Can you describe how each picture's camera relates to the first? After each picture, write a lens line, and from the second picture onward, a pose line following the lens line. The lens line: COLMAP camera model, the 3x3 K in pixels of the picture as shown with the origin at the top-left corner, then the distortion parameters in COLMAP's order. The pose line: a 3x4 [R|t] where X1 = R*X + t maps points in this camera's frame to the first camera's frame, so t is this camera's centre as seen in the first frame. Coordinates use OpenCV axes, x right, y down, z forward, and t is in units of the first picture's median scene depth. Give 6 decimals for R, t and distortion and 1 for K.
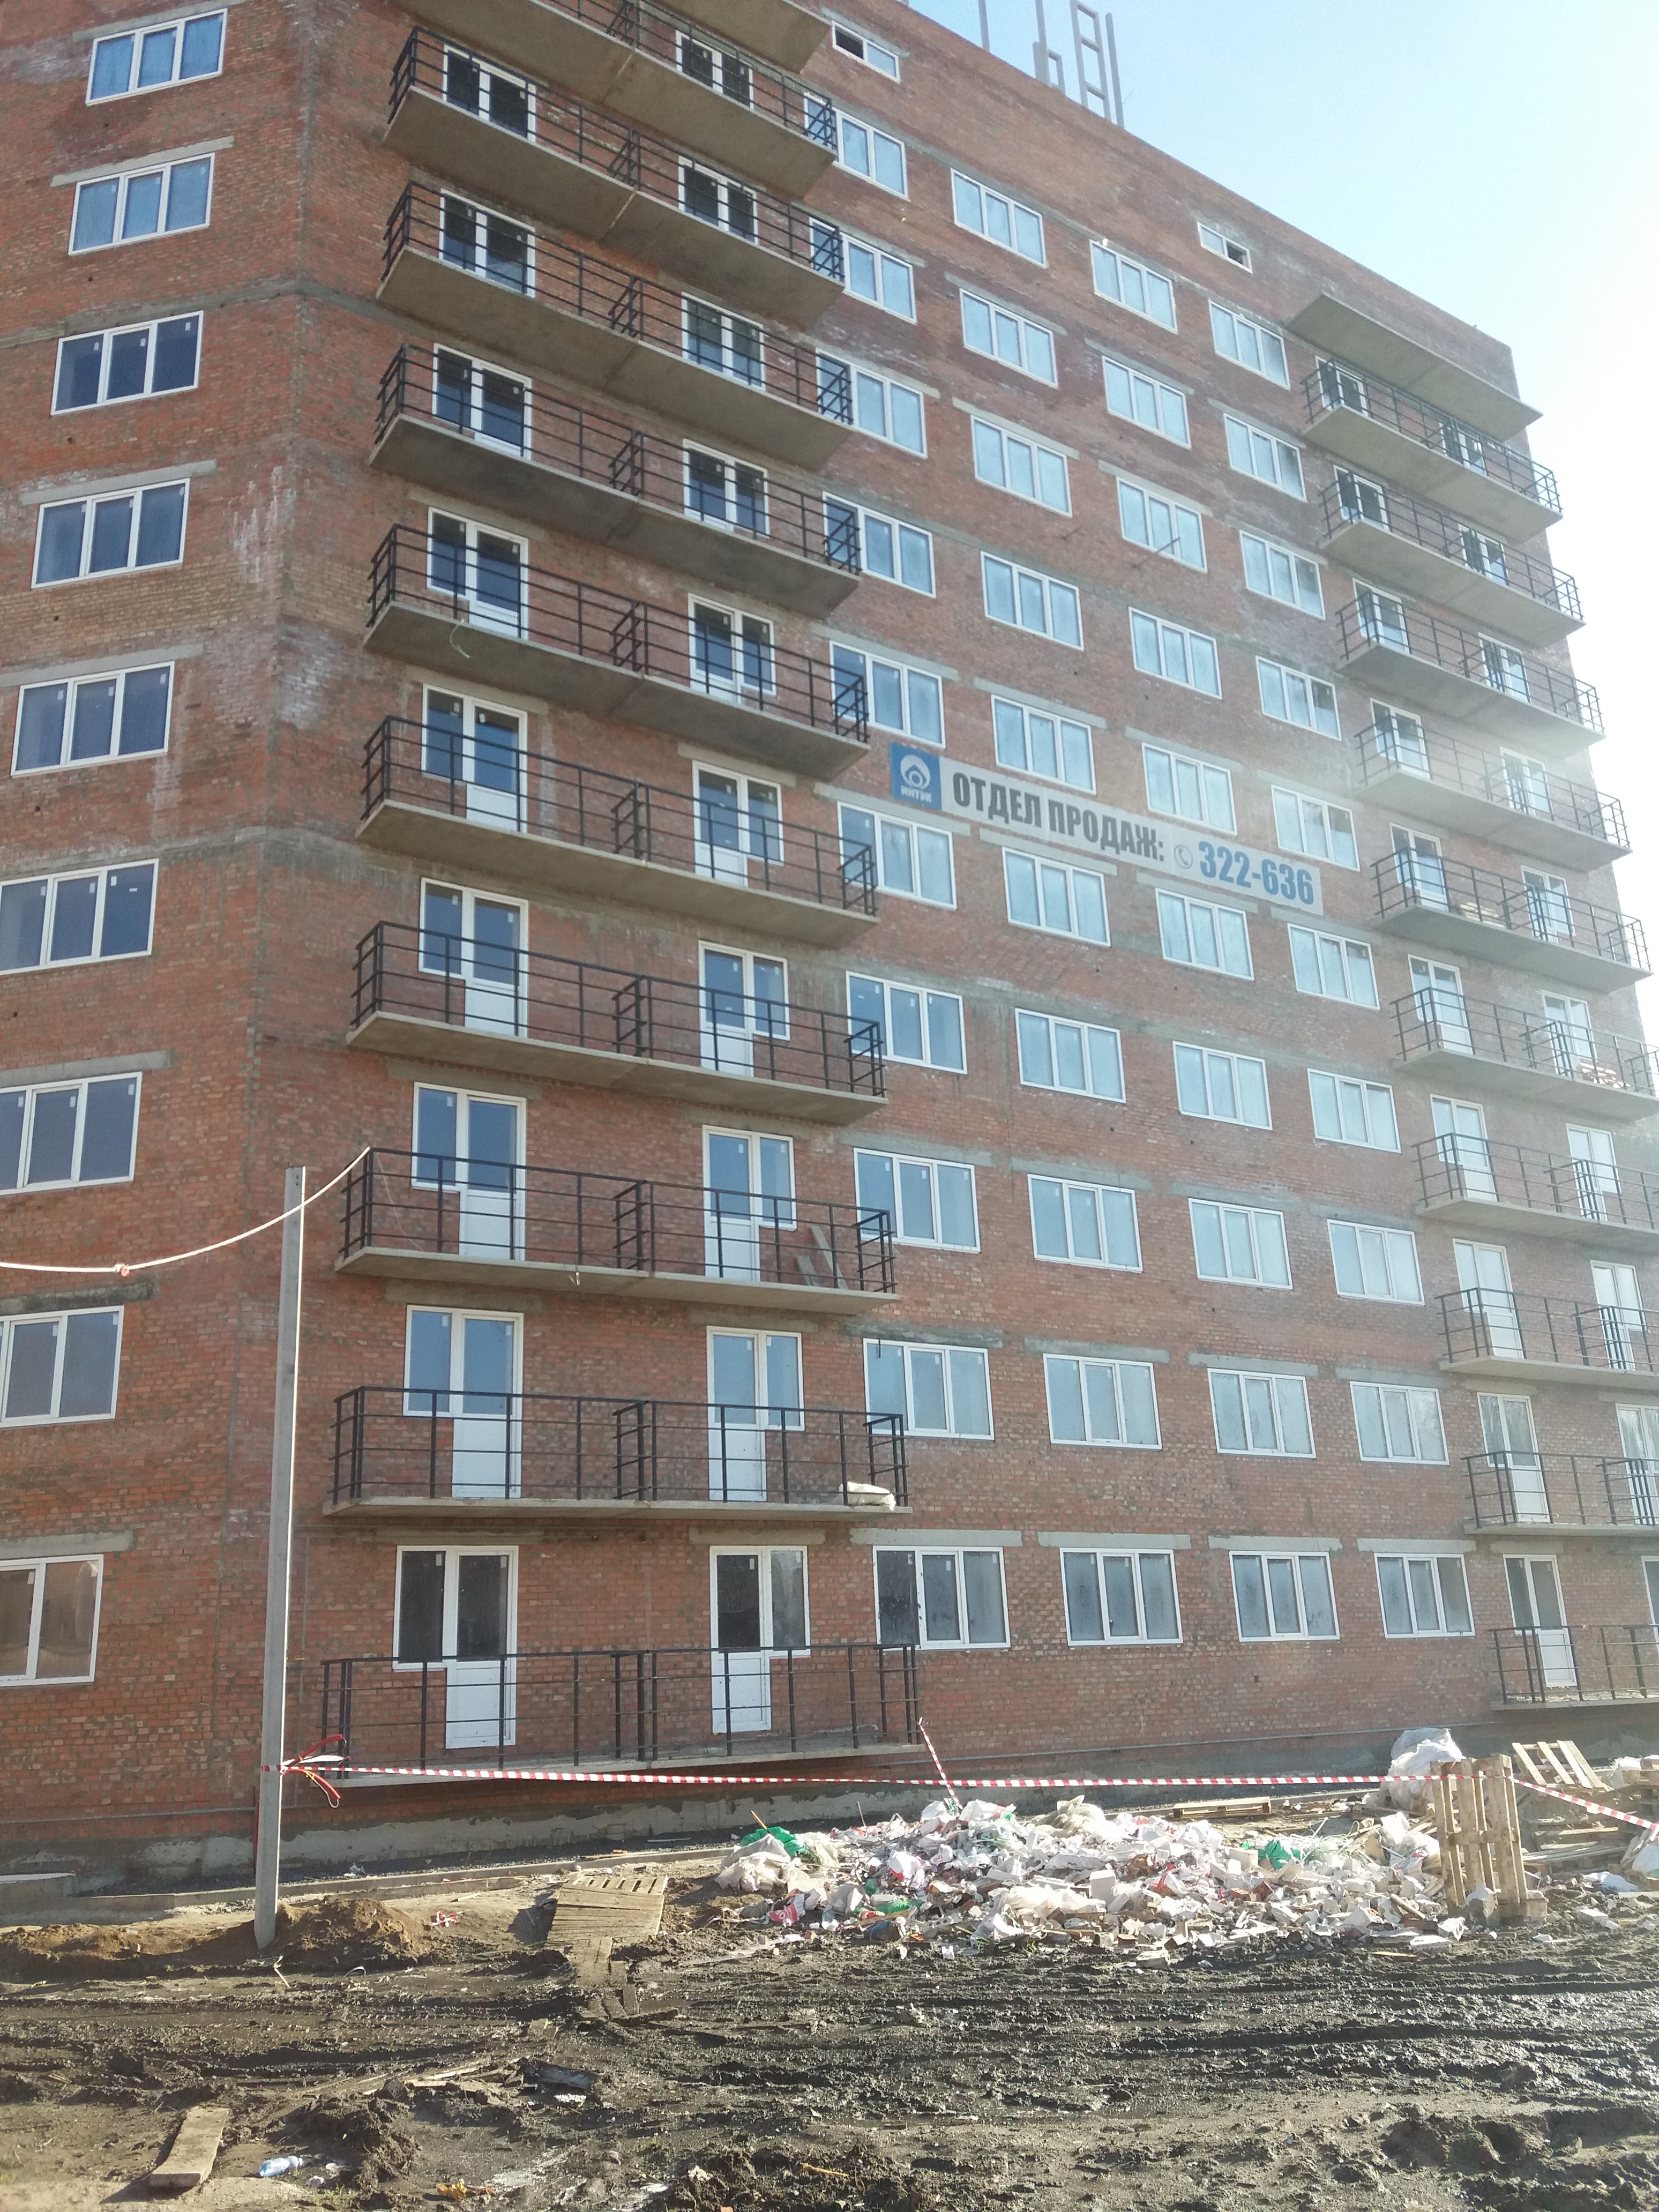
lens RADIAL K [[1787.3, 0, 828.0], [0, 1787.3, 1056.4], [0, 0, 1]] dist [0.152061, -0.327674]
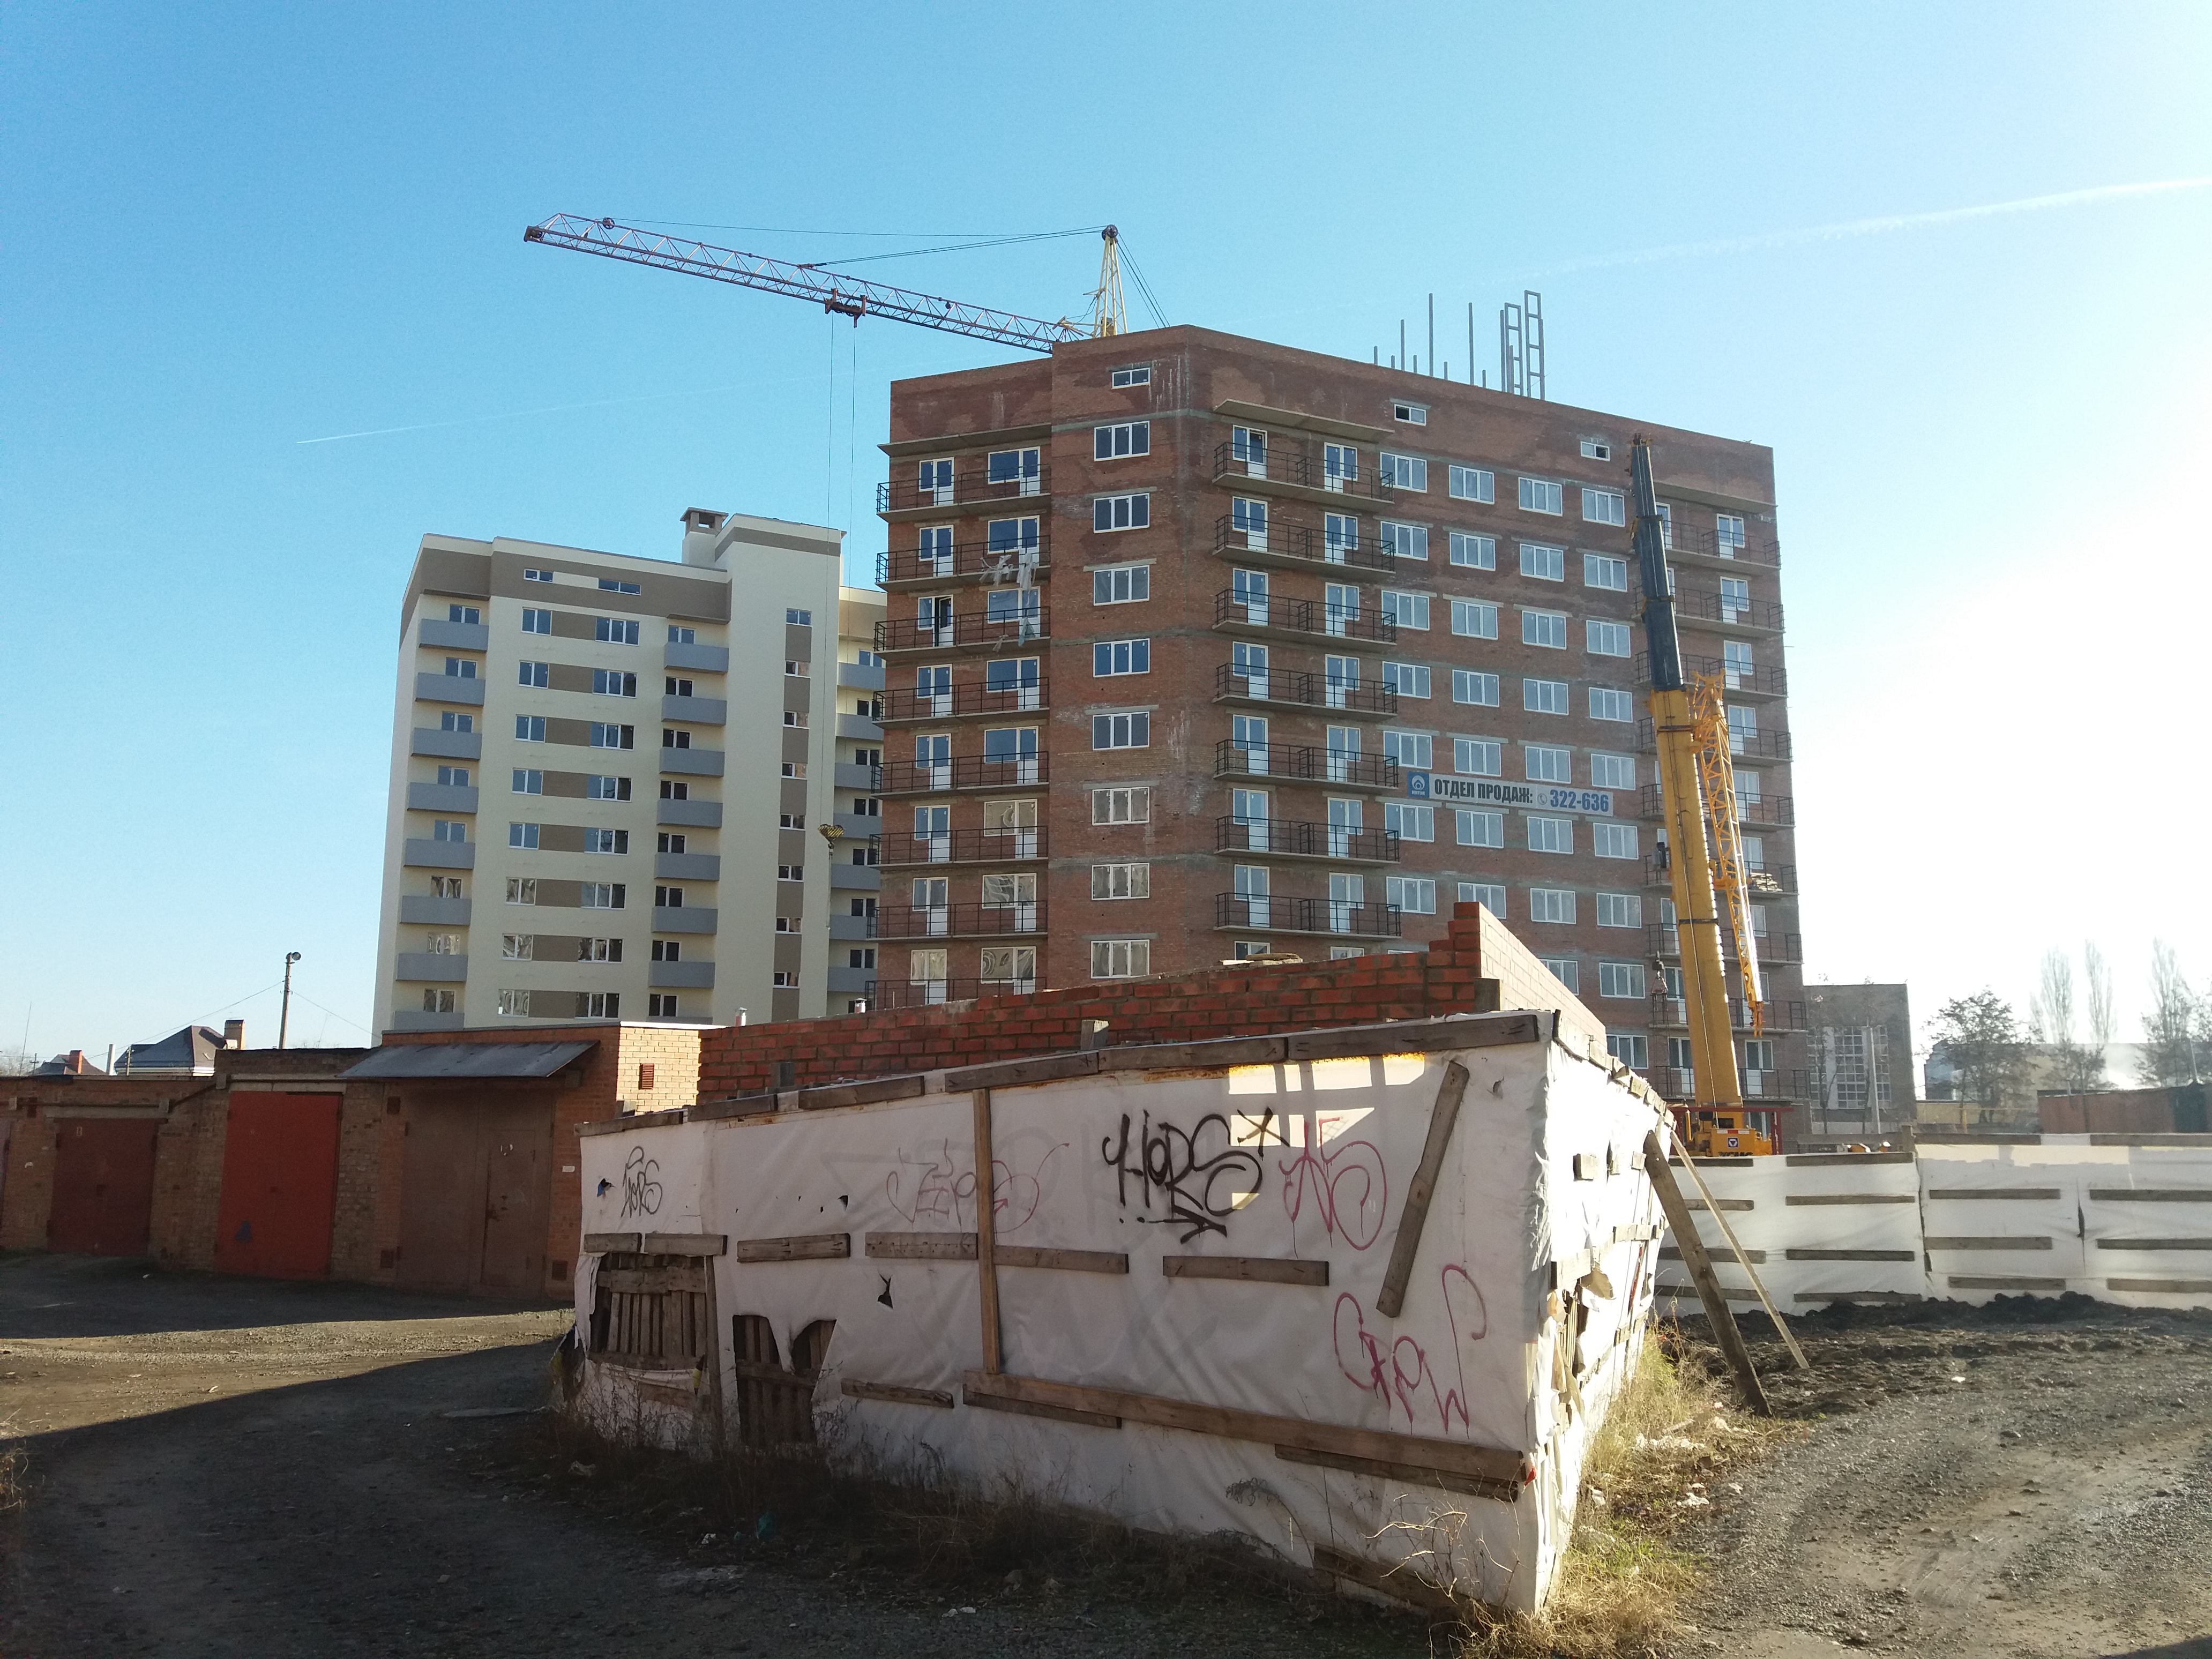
lens RADIAL K [[1797.8, 0, 1098.5], [0, 1797.8, 835.0], [0, 0, 1]] dist [0.007745, 0.008446]
pose [[0.989899, 0.031642, -0.138199, -0.037482], [-0.008530, 0.986303, 0.164725, -0.458829], [0.141518, -0.161882, 0.976610, -1.333472]]
